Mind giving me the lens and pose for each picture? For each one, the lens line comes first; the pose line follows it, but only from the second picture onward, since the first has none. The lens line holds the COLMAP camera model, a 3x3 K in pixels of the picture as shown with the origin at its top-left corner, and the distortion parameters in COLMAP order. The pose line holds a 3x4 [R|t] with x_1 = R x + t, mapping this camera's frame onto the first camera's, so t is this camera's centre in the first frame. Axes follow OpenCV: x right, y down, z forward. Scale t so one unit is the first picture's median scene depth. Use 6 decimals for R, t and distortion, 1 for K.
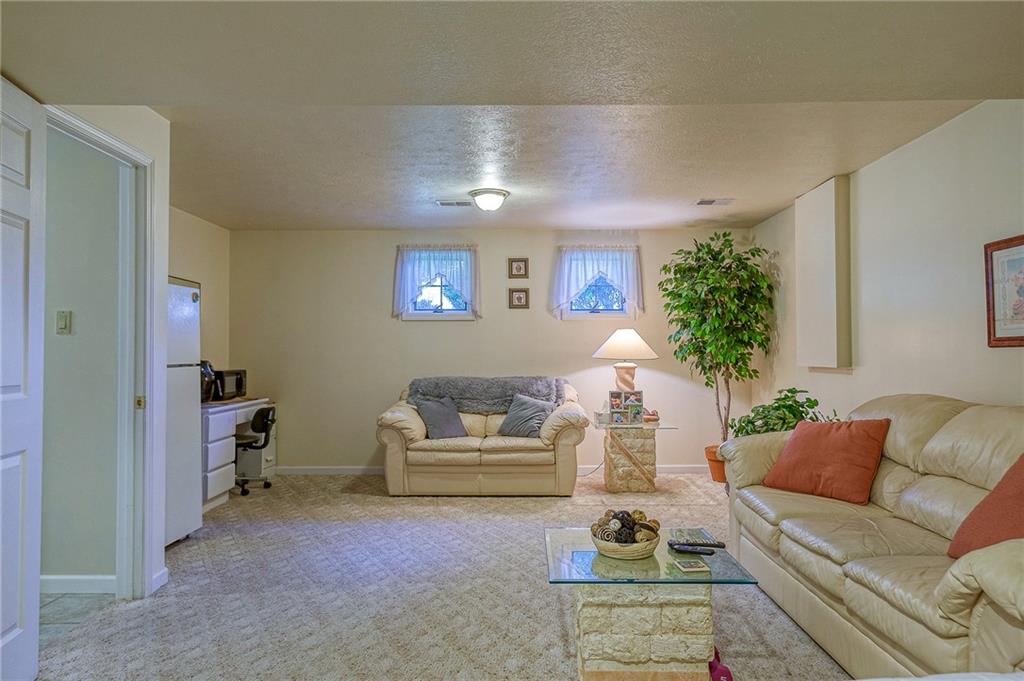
lens RADIAL K [[647.6, 0, 513.3], [0, 647.6, 342.7], [0, 0, 1]] dist [0.000485, 0.000194]
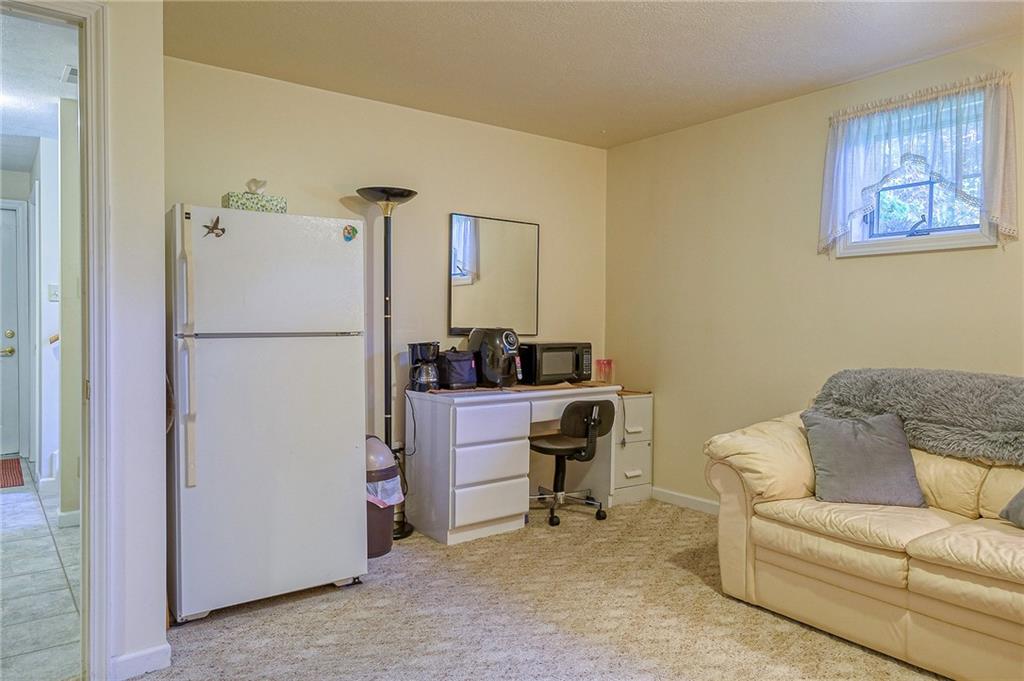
lens RADIAL K [[690.0, 0, 512.2], [0, 690.0, 338.7], [0, 0, 1]] dist [0.000505, 0.002261]
pose [[0.609263, 0.024146, -0.792600, 0.137592], [0.010201, 0.999215, 0.038282, 0.008946], [0.792903, -0.031409, 0.608538, 0.526534]]
